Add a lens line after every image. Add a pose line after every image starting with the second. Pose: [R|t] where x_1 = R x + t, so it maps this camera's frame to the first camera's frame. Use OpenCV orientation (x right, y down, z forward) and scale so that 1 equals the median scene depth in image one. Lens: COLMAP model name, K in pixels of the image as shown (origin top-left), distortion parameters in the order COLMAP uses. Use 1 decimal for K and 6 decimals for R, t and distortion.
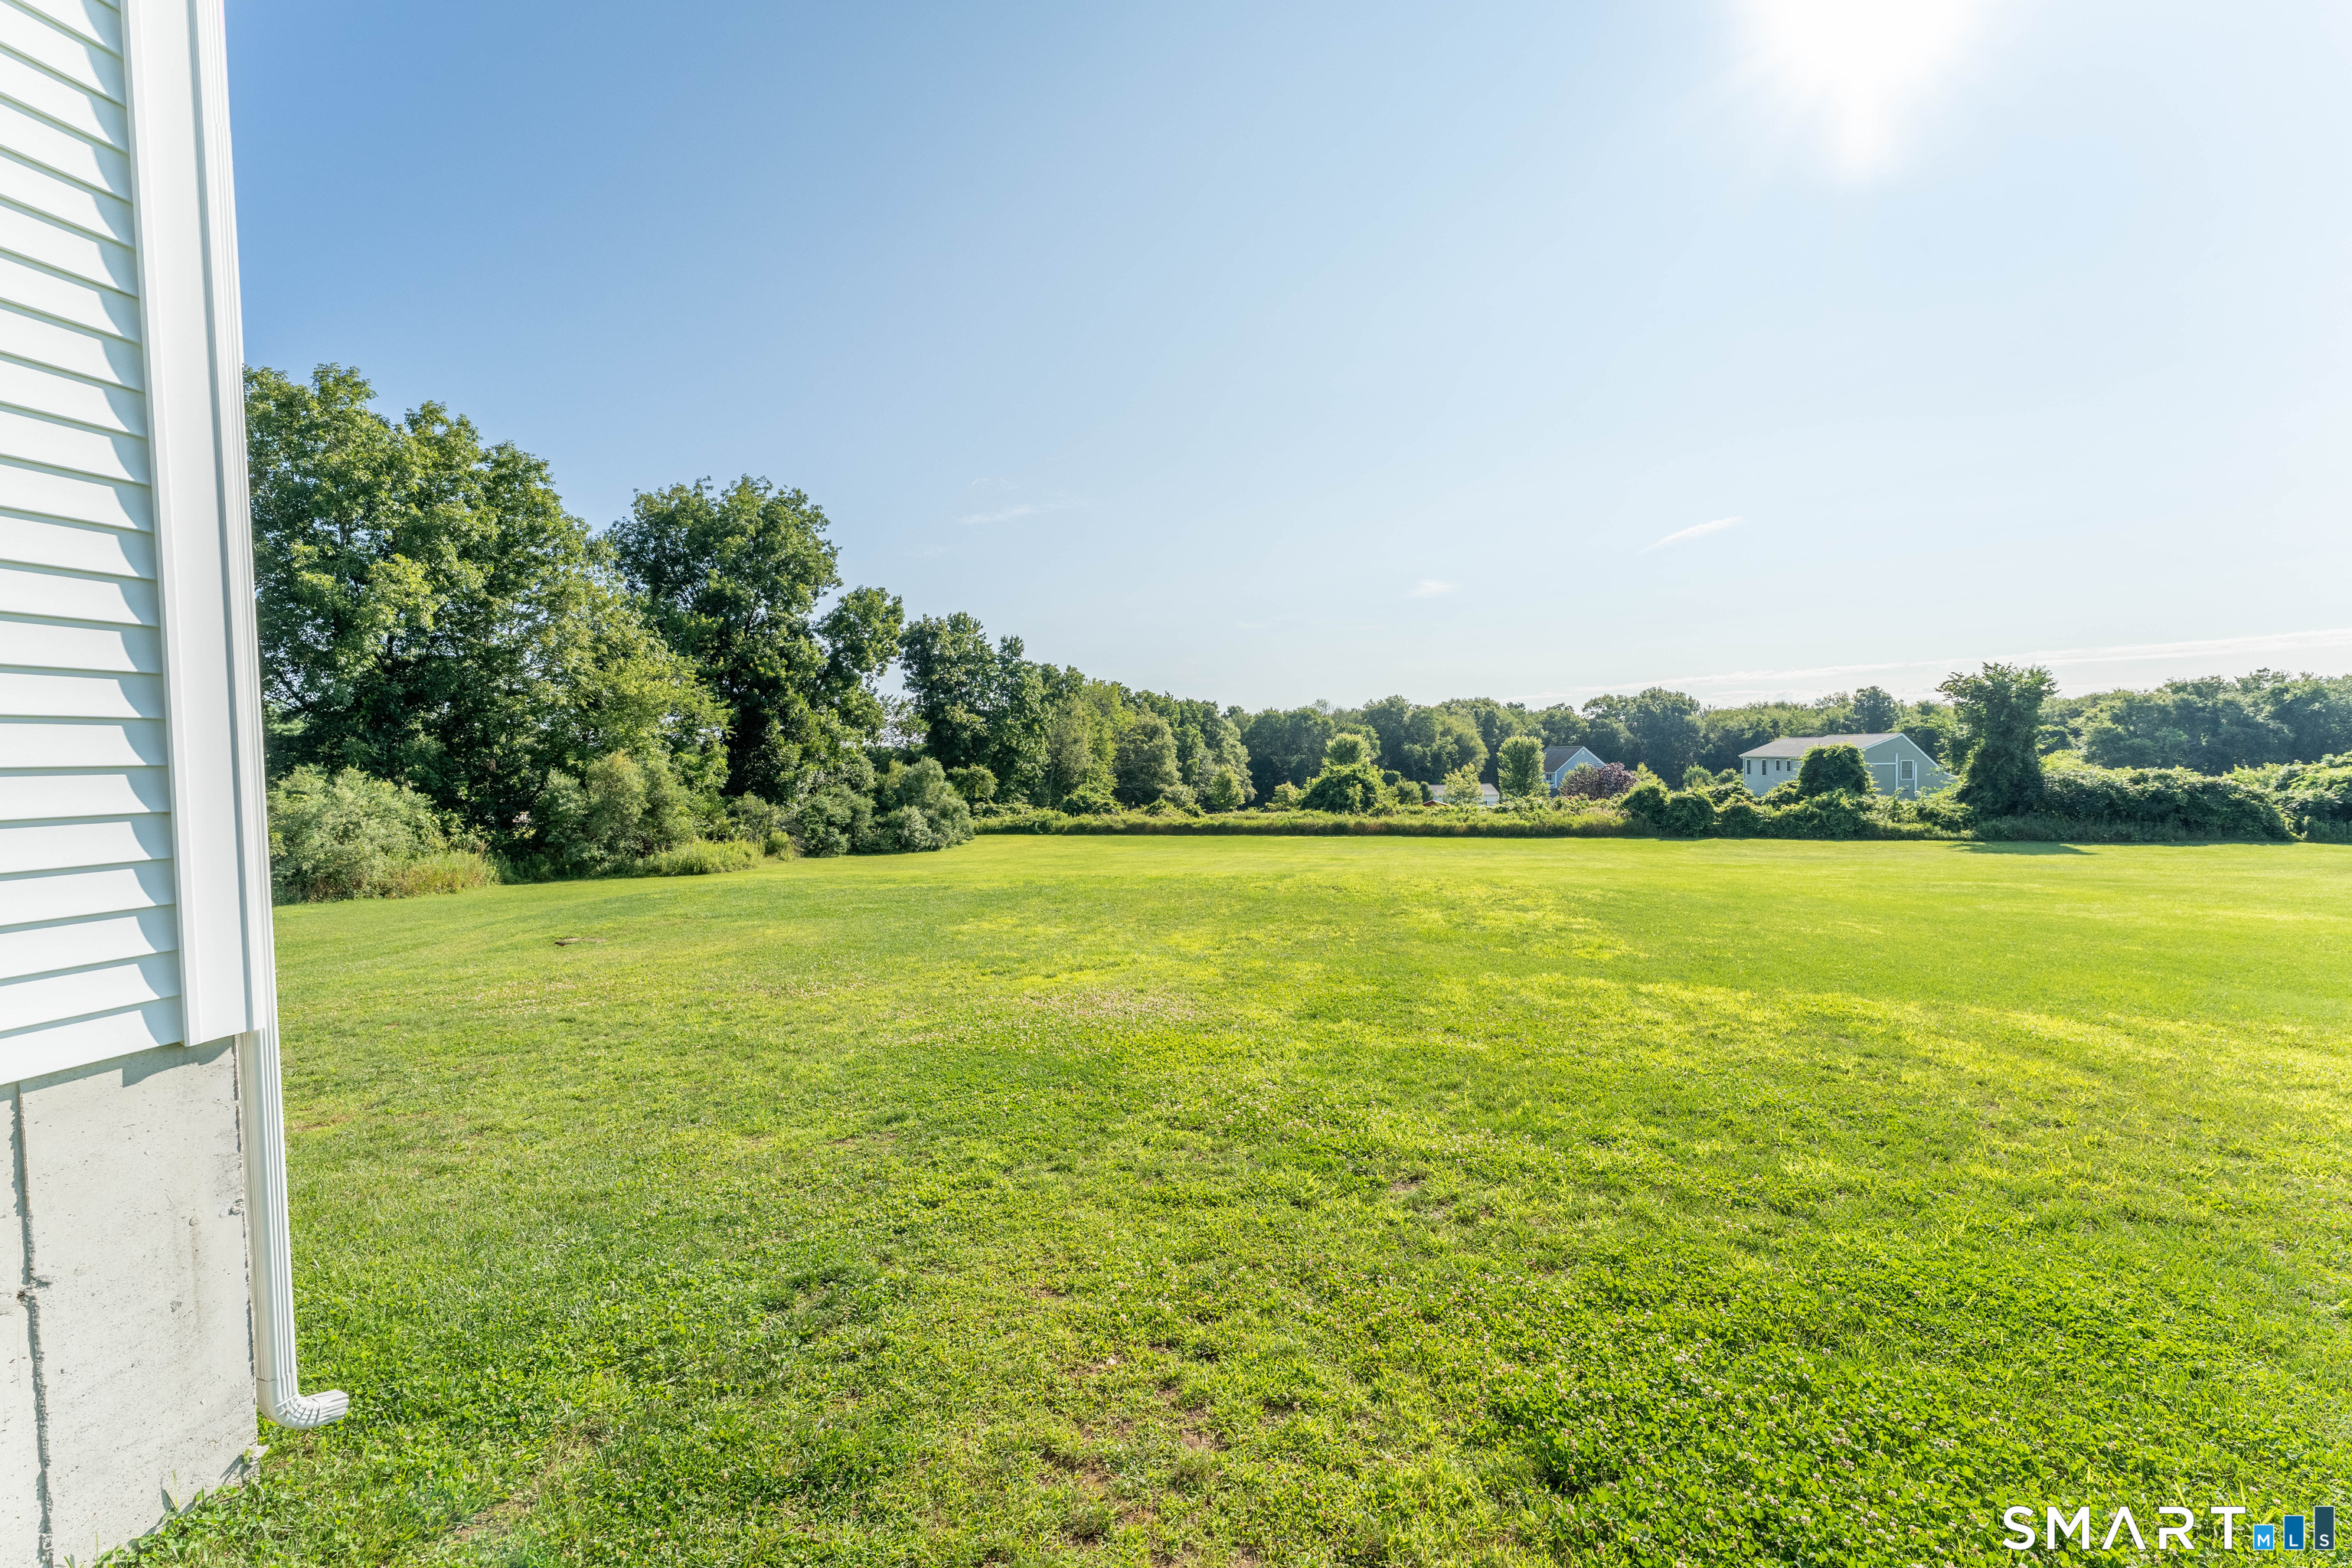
lens RADIAL K [[958.2, 0, 1153.0], [0, 958.2, 782.8], [0, 0, 1]] dist [-0.002263, -0.000197]
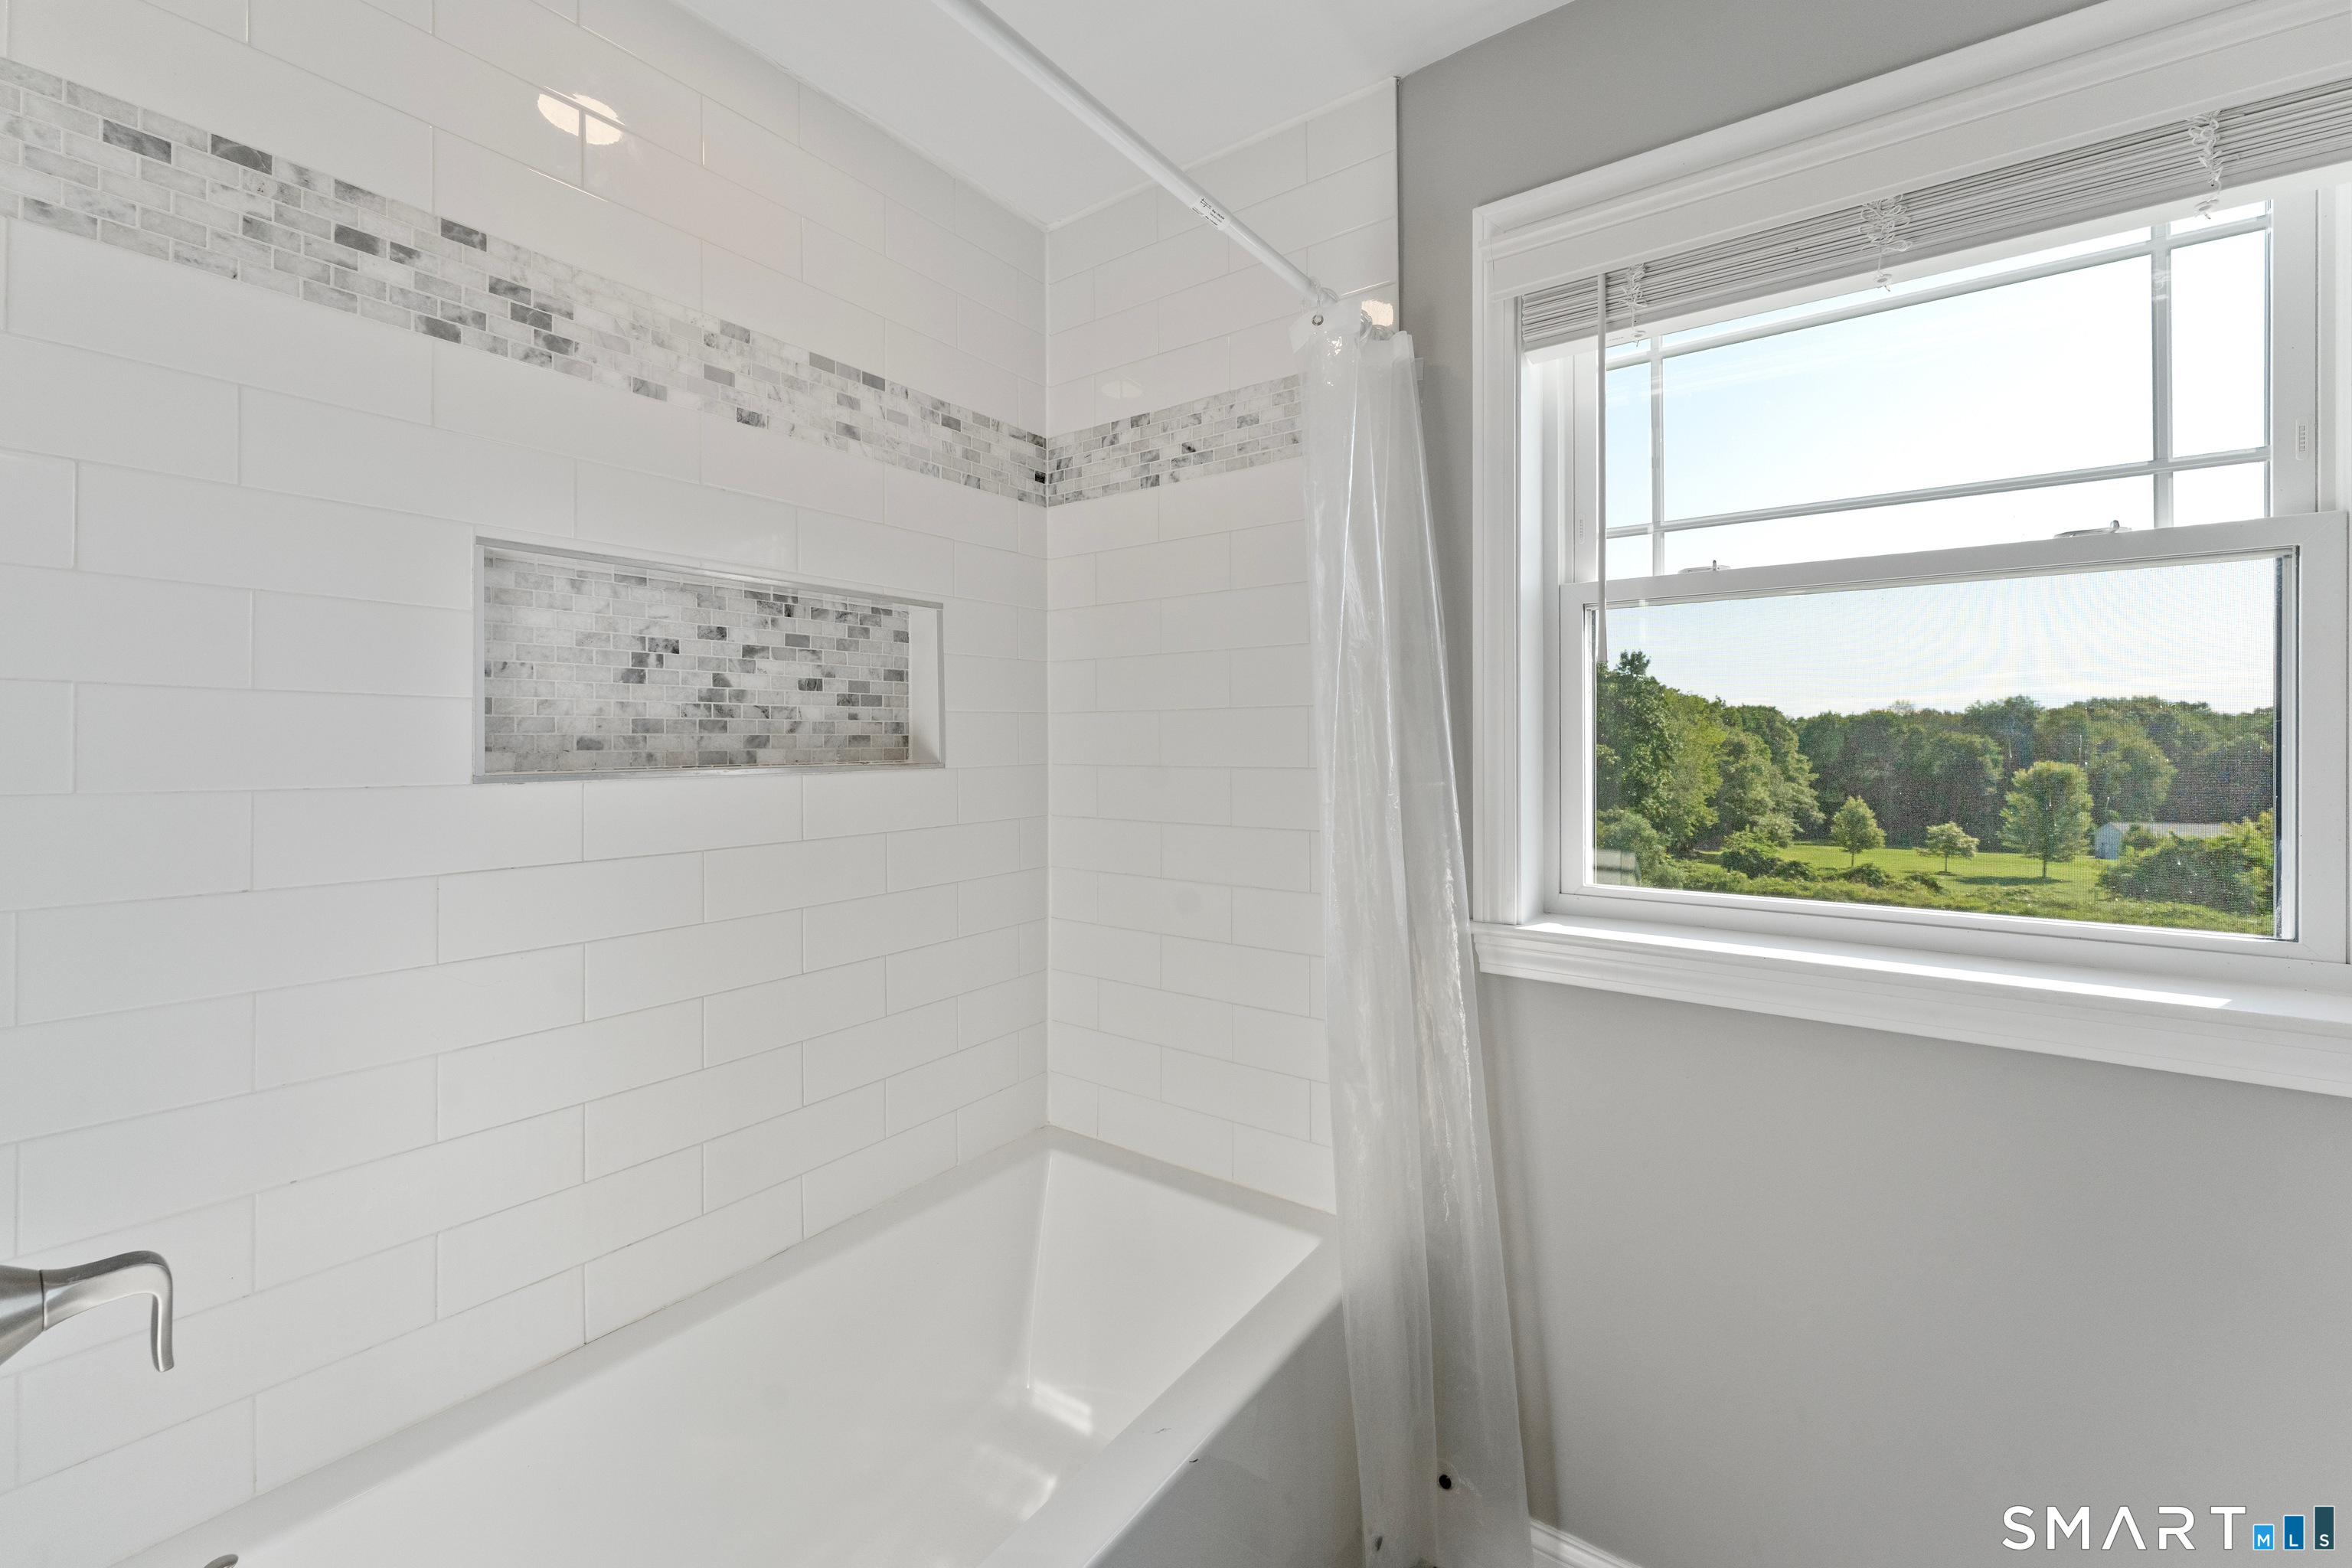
lens RADIAL K [[958.2, 0, 1179.9], [0, 958.2, 748.8], [0, 0, 1]] dist [-0.002263, -0.000197]
pose [[0.920979, 0.020637, -0.389065, -0.145823], [-0.029559, 0.999419, -0.016958, -0.030290], [0.388489, 0.027119, 0.921054, 0.037370]]
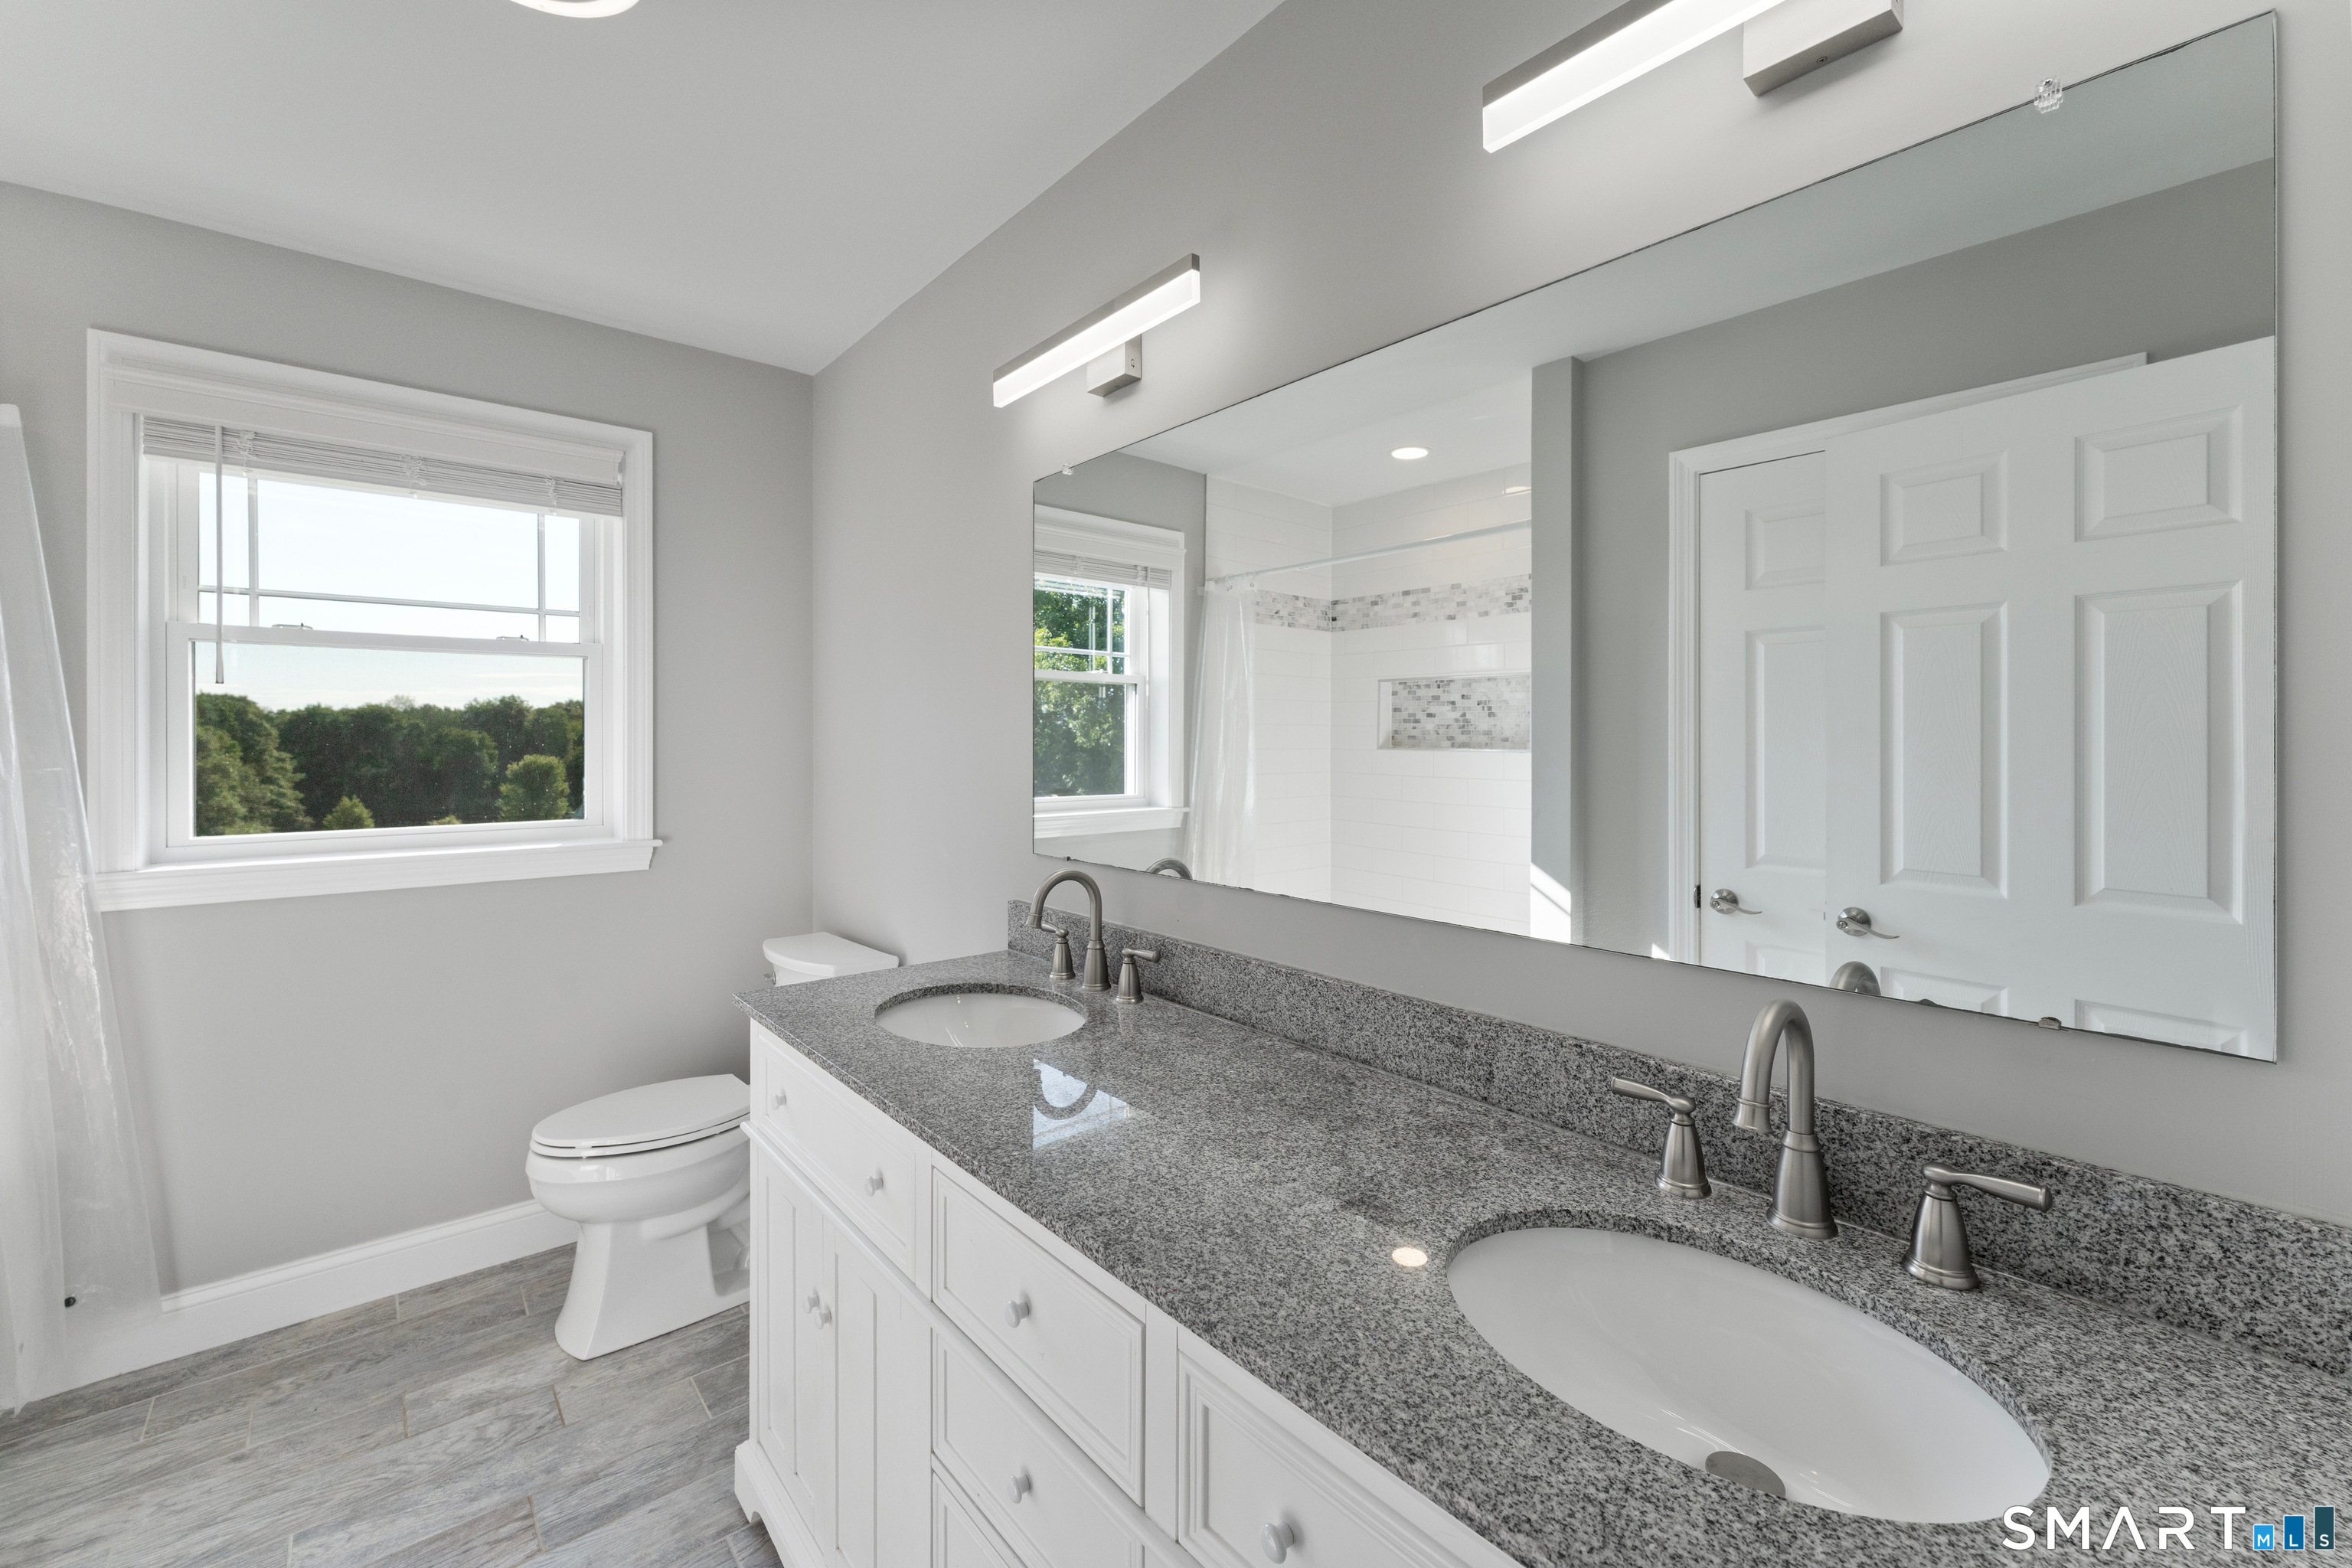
lens RADIAL K [[958.2, 0, 1183.0], [0, 958.2, 733.0], [0, 0, 1]] dist [-0.002263, -0.000197]
pose [[0.596236, 0.022386, 0.802497, -0.150011], [0.016022, 0.999080, -0.039774, -0.029680], [-0.802650, 0.036572, 0.595329, 0.022464]]
